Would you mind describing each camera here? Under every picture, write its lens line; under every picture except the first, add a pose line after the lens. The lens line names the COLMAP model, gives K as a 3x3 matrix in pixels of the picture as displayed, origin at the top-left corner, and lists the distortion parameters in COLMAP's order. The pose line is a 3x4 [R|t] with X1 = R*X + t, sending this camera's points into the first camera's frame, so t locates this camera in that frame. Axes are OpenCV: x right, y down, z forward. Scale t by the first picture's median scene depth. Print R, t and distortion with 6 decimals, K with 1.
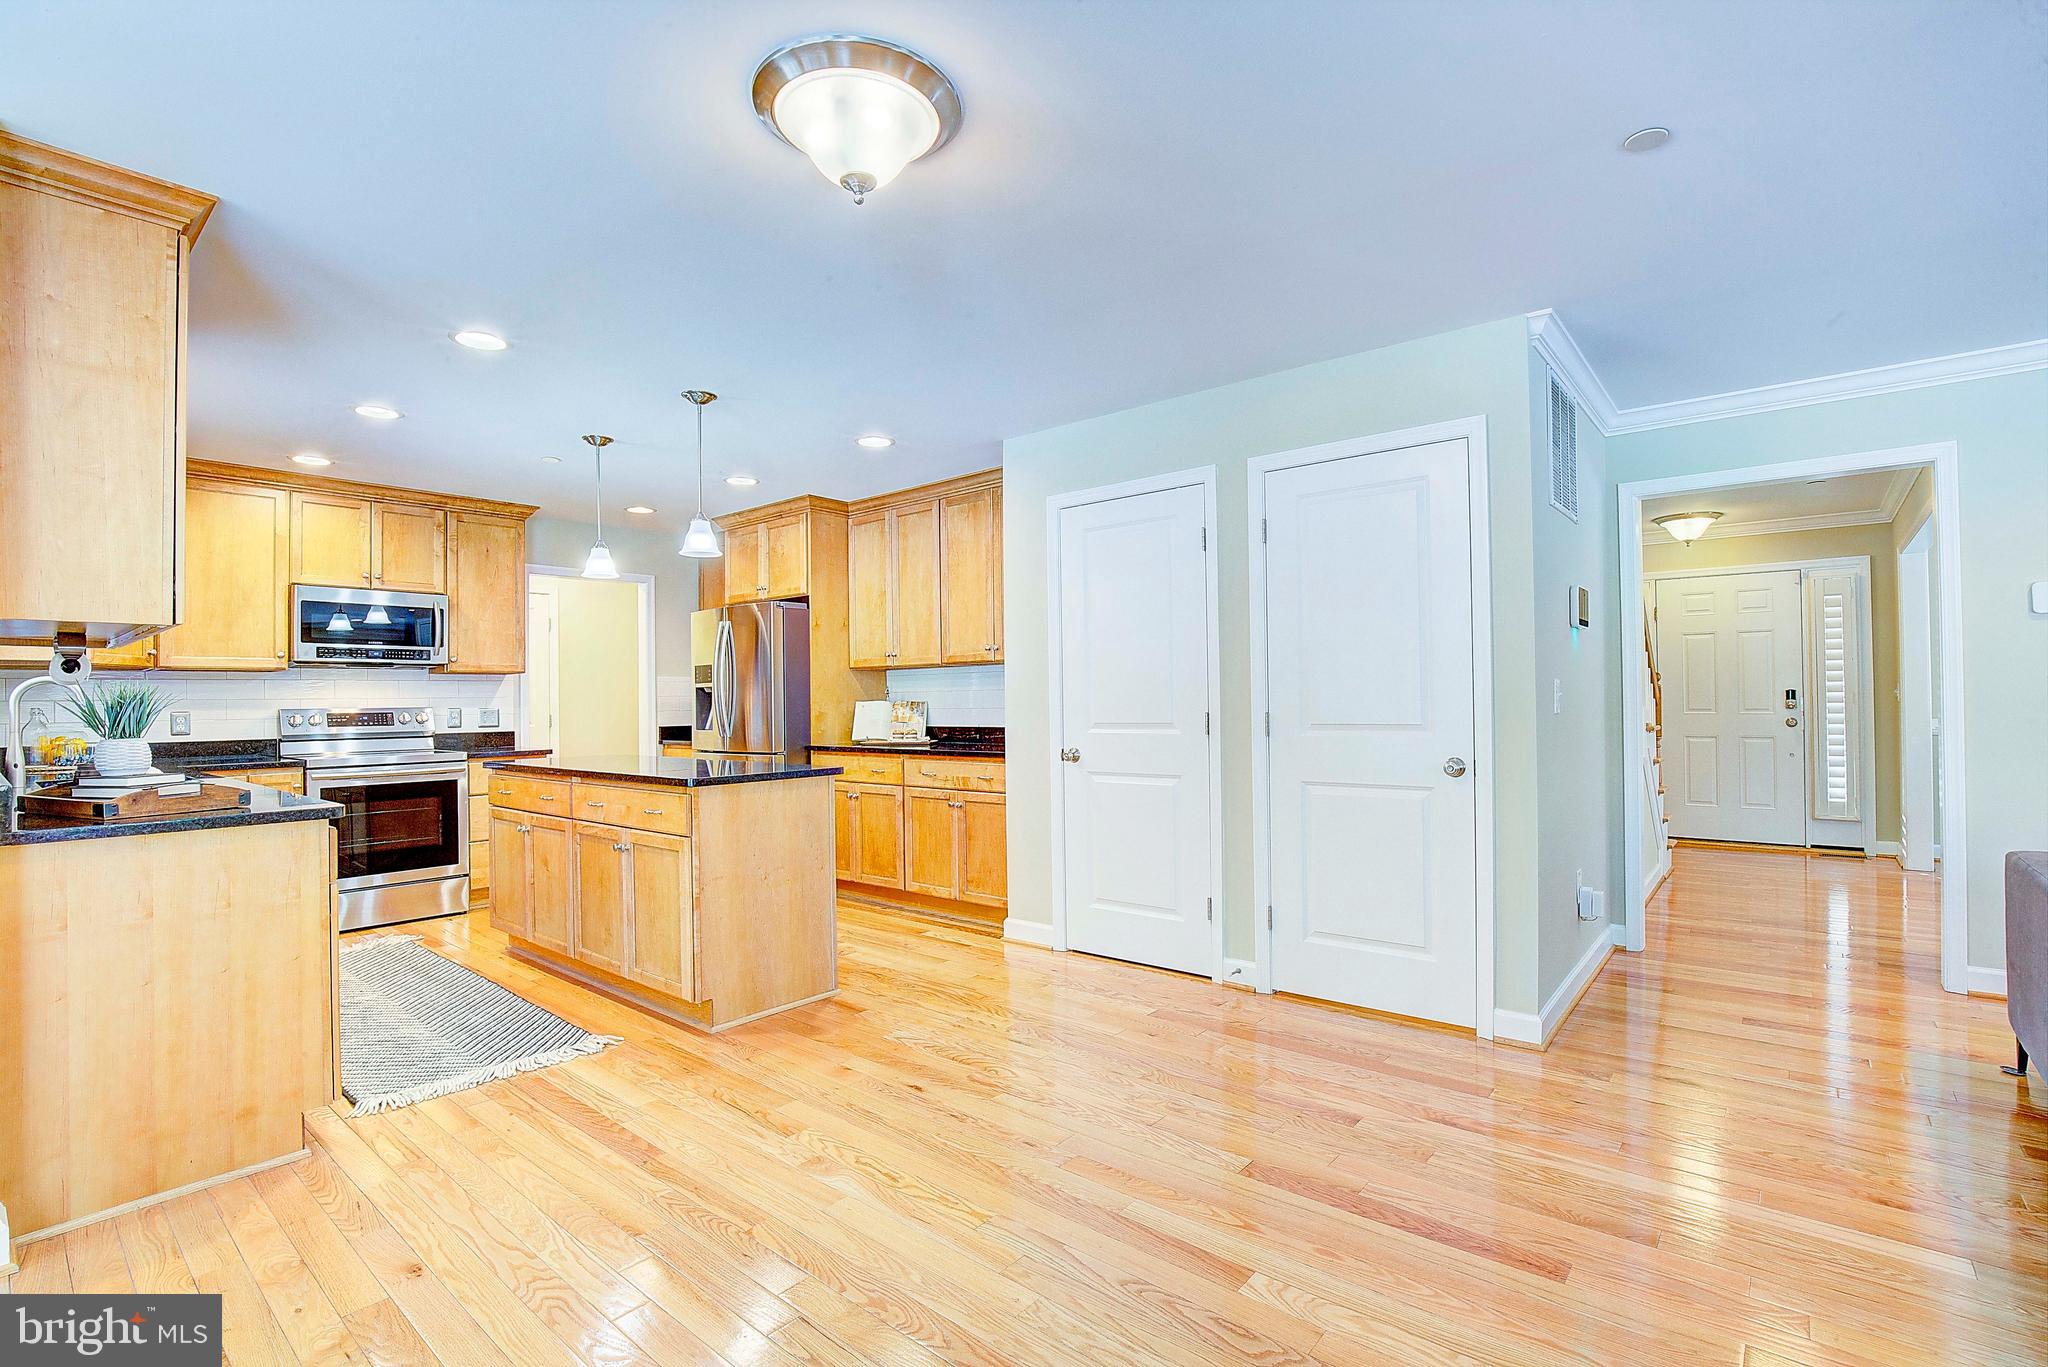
lens RADIAL K [[927.8, 0, 1043.7], [0, 927.8, 686.1], [0, 0, 1]] dist [-0.042831, 0.006977]
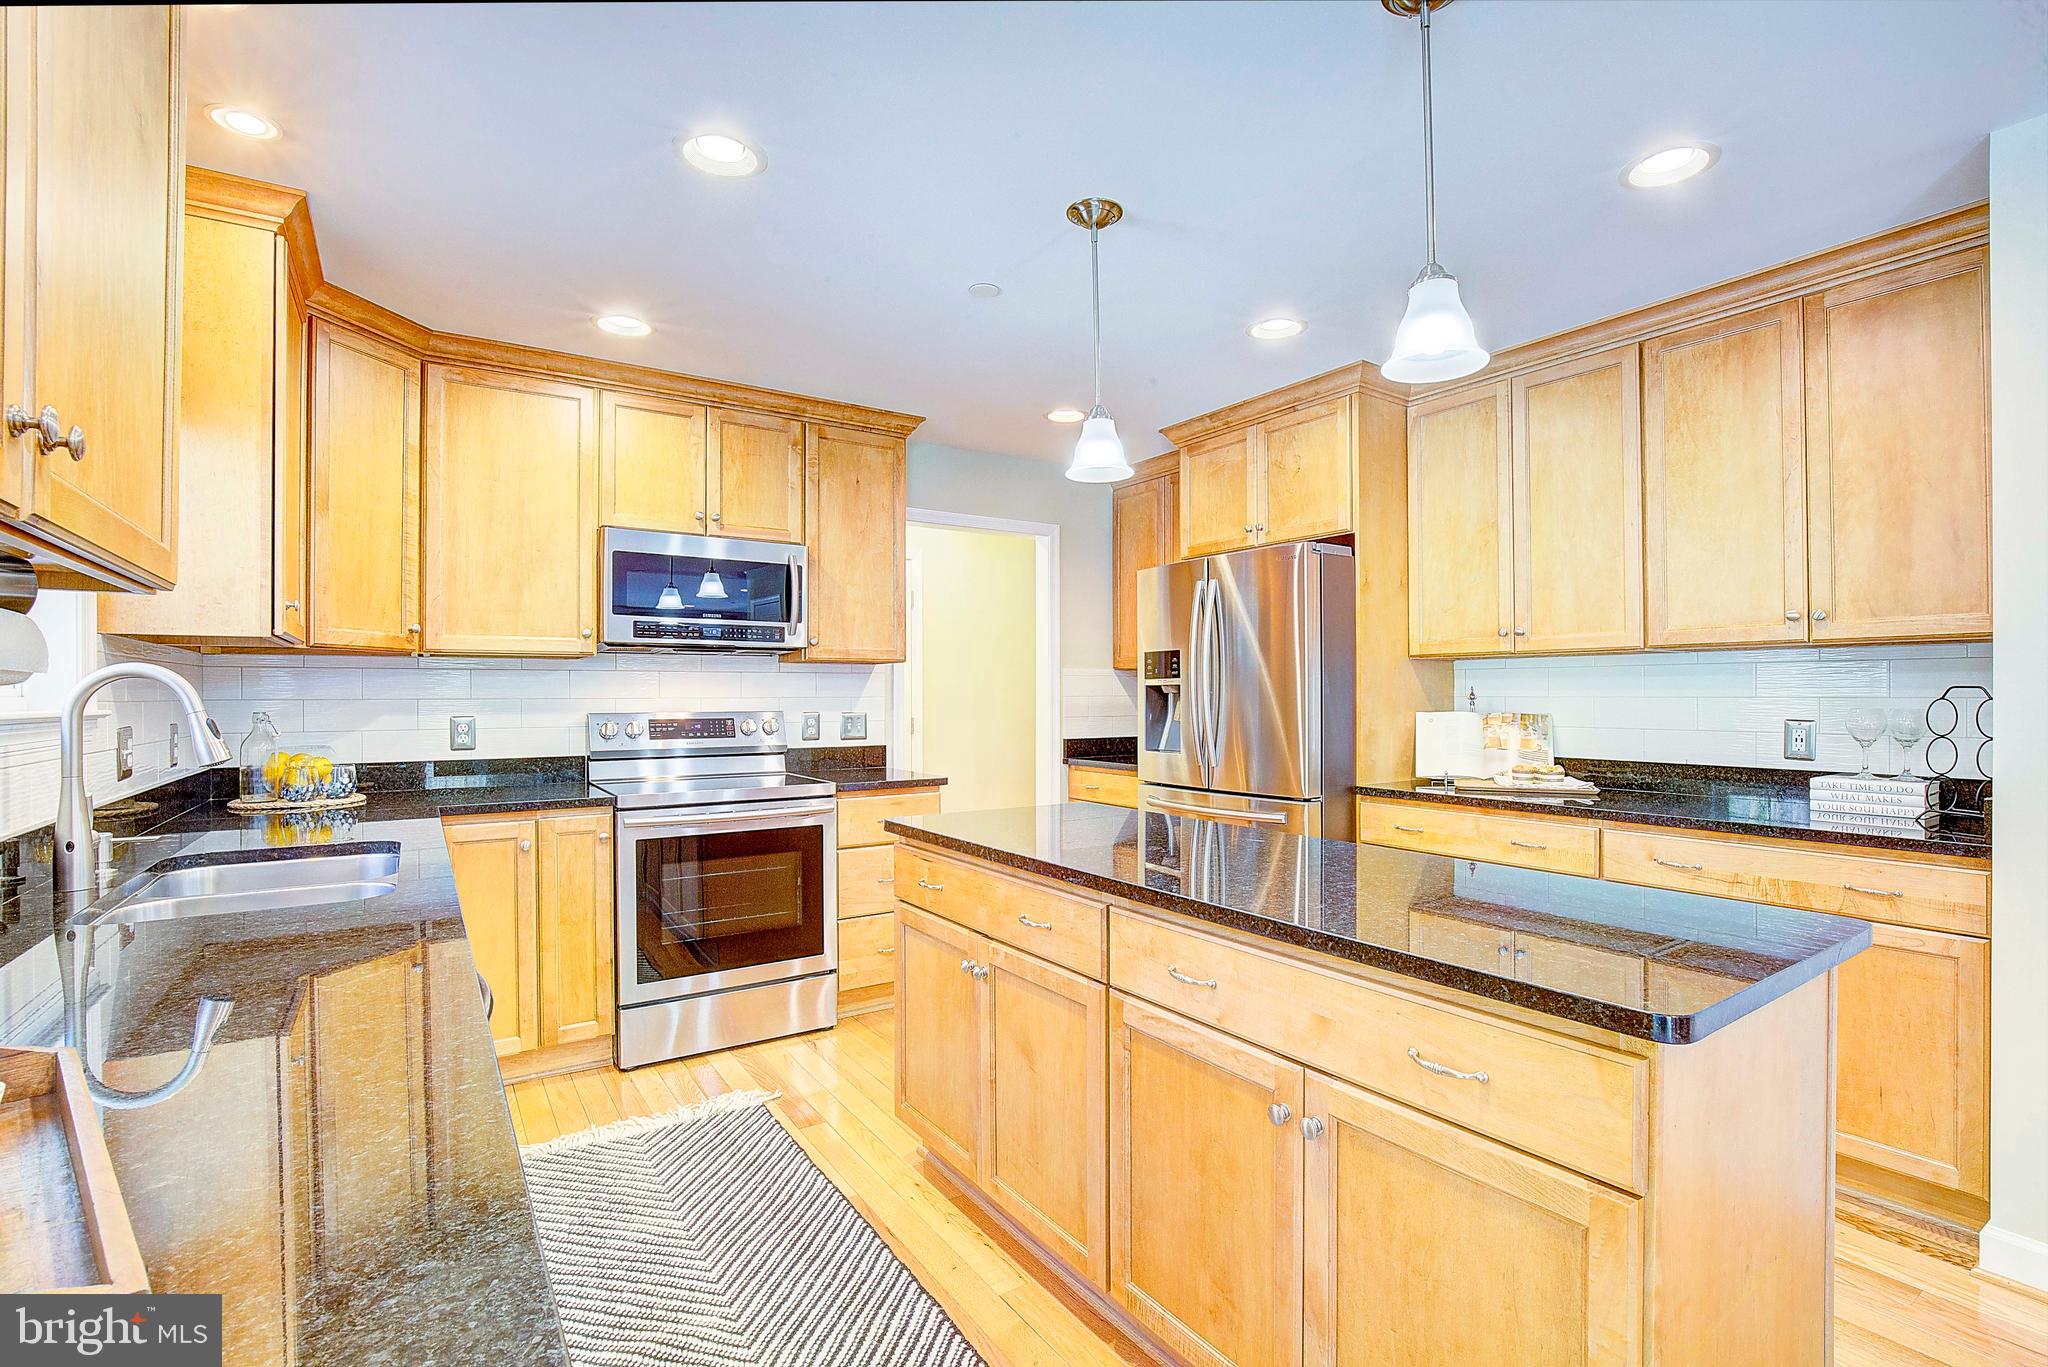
lens RADIAL K [[927.8, 0, 1043.6], [0, 927.8, 692.7], [0, 0, 1]] dist [-0.042831, 0.006977]
pose [[0.960043, 0.012203, -0.279587, -0.310120], [-0.008019, 0.999838, 0.016102, -0.003919], [0.279738, -0.013216, 0.959985, 0.414802]]
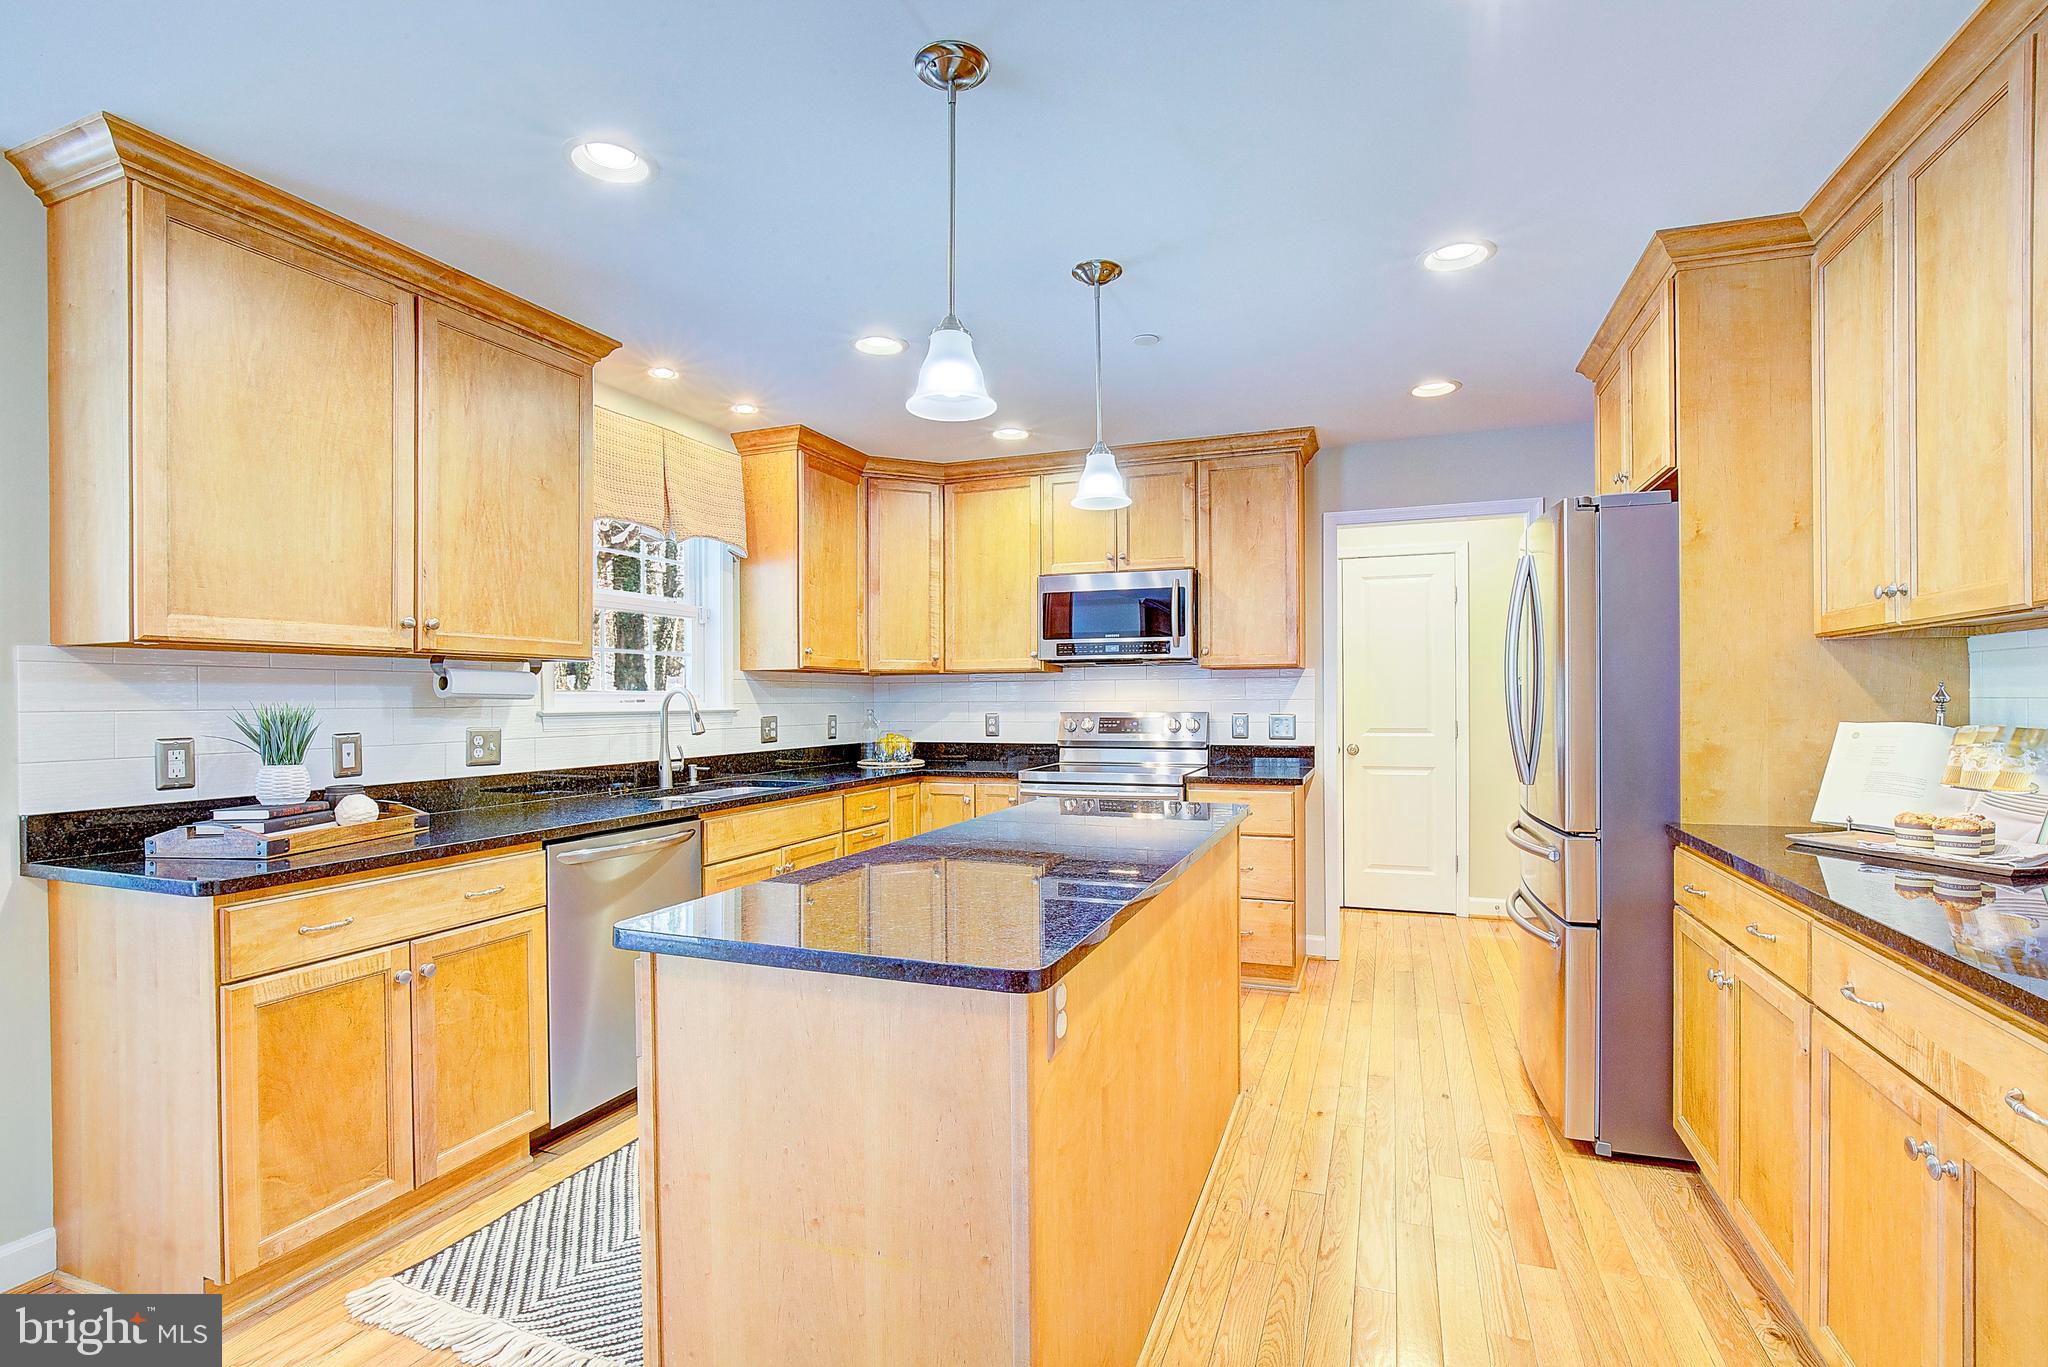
lens RADIAL K [[927.8, 0, 1043.0], [0, 927.8, 709.6], [0, 0, 1]] dist [-0.042831, 0.006977]
pose [[0.331555, 0.021442, -0.943192, 0.049519], [0.015278, 0.999489, 0.028092, -0.004529], [0.943312, -0.023724, 0.331058, 0.649335]]
